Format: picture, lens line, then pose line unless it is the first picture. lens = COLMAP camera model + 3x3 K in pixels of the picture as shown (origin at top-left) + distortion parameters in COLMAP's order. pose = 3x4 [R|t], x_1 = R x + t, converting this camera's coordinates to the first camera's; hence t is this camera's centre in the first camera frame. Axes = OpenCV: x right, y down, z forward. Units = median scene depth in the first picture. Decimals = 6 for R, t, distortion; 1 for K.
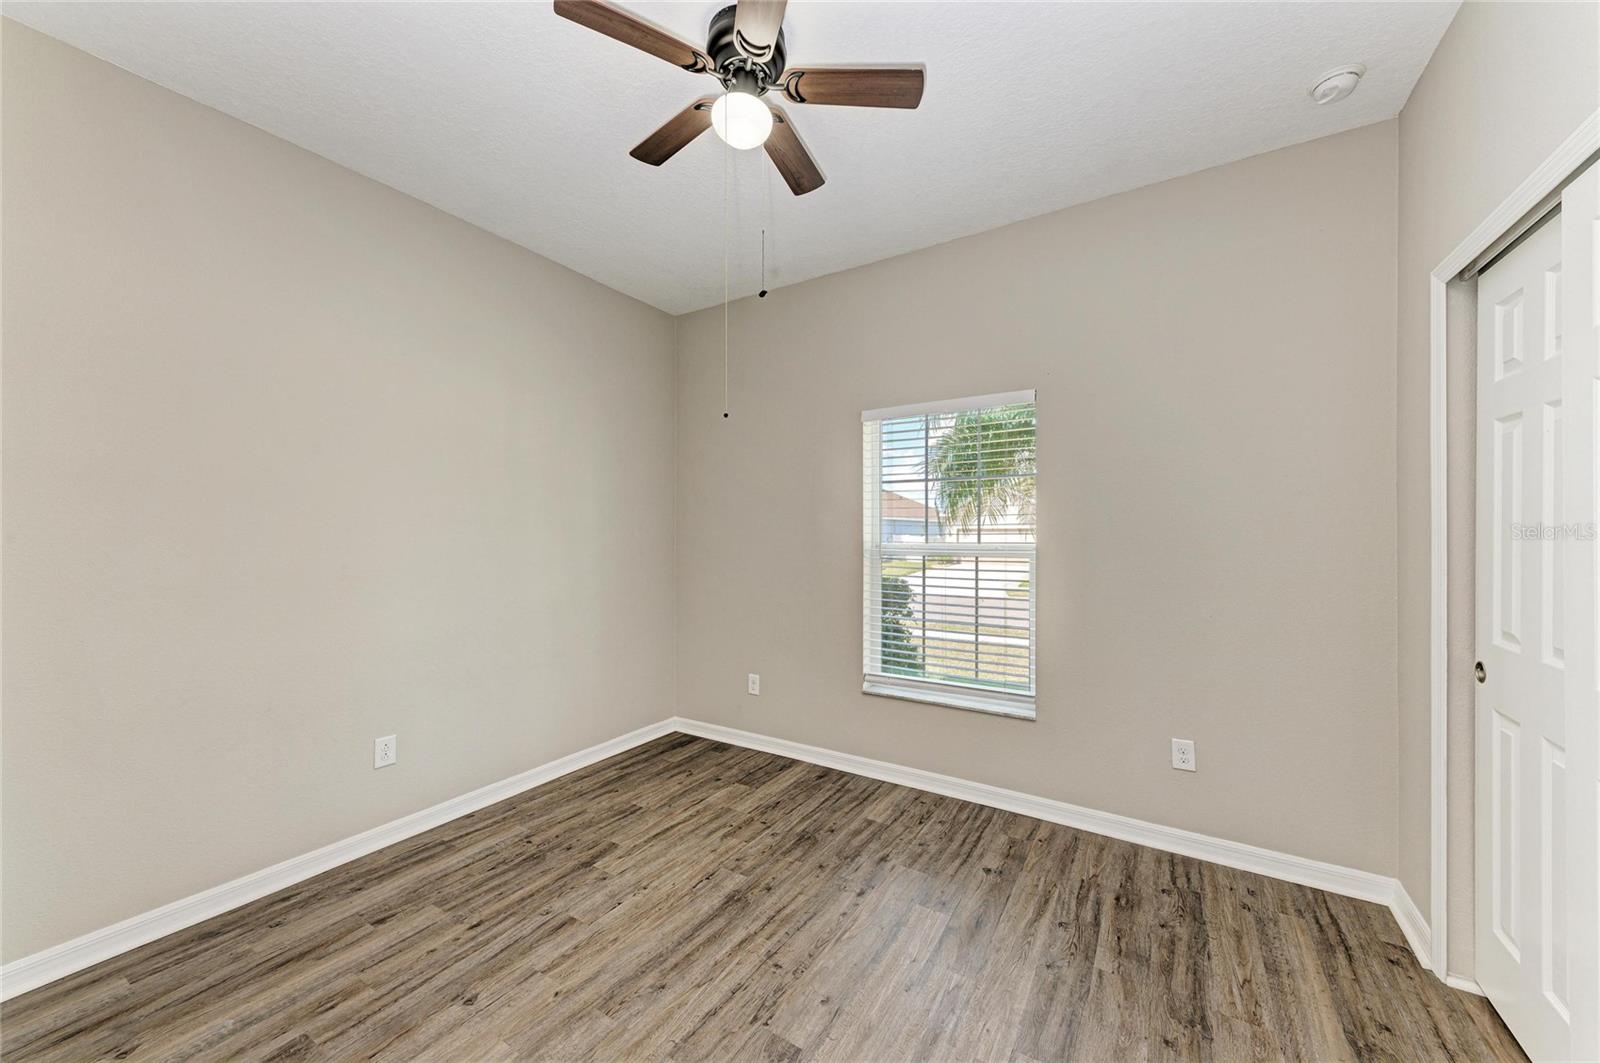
lens RADIAL K [[591.1, 0, 800.0], [0, 591.1, 531.5], [0, 0, 1]] dist [0.000806, -0.000166]
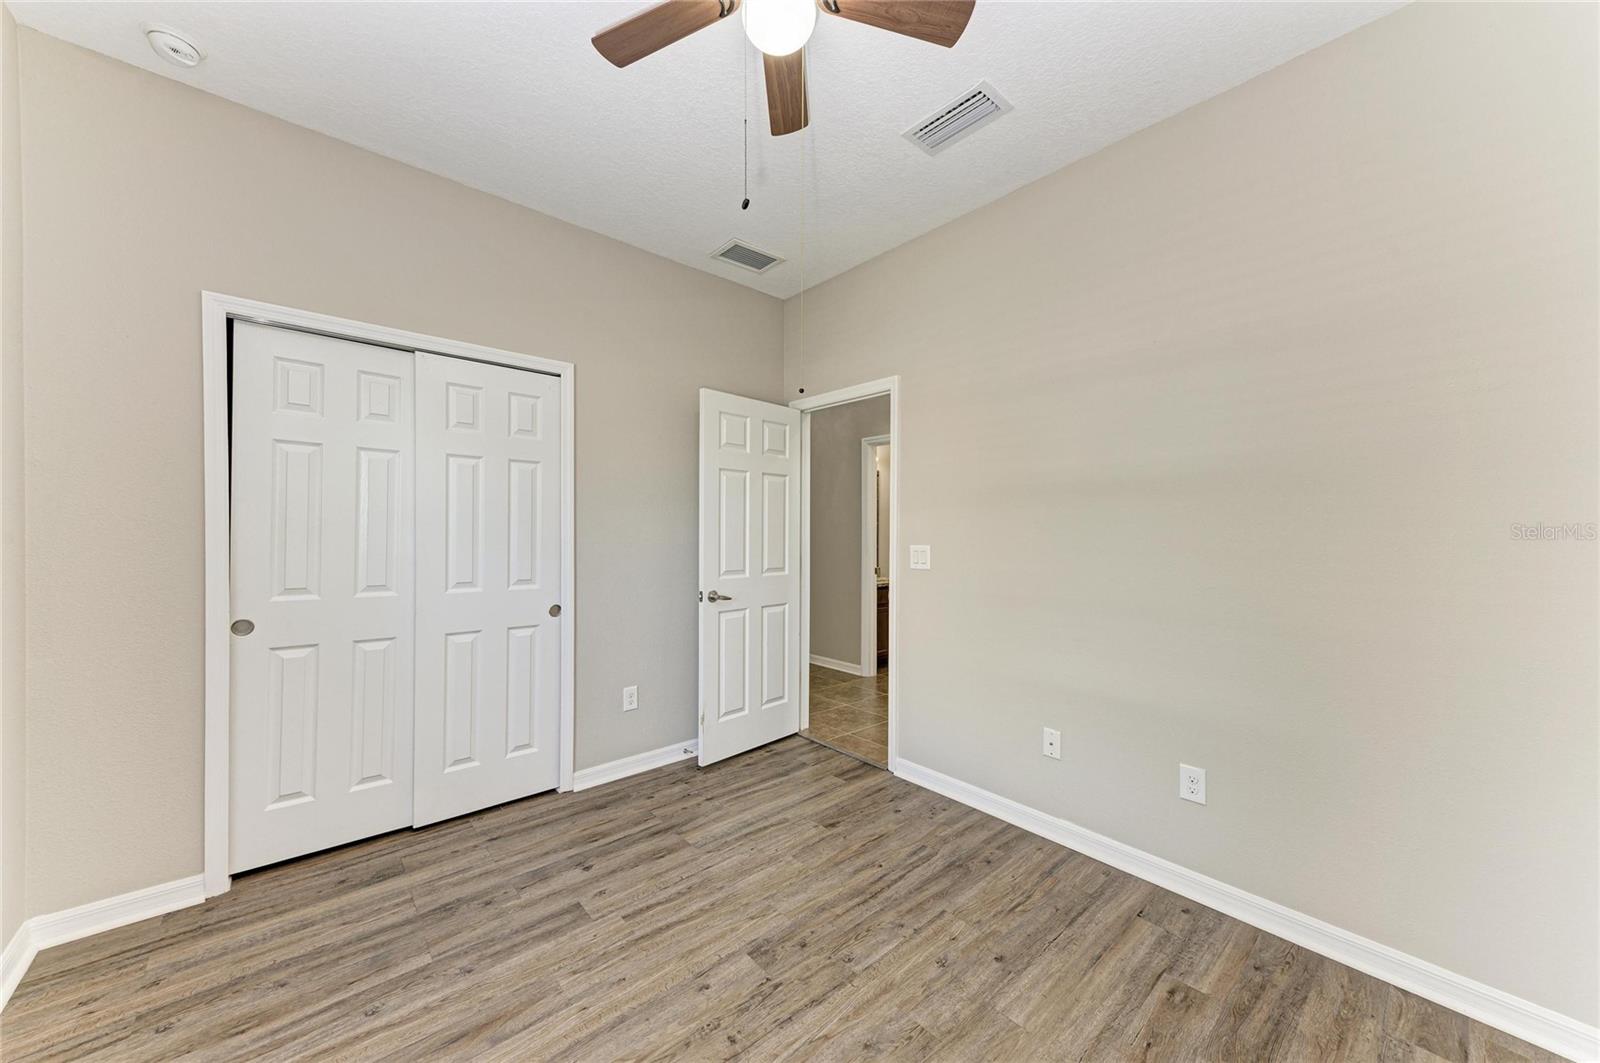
lens RADIAL K [[591.1, 0, 800.0], [0, 591.1, 531.5], [0, 0, 1]] dist [0.000806, -0.000166]
pose [[-0.960940, -0.005681, 0.276697, -0.375789], [-0.007318, 0.999961, -0.004885, 0.023862], [-0.276658, -0.006719, -0.960945, 1.874685]]
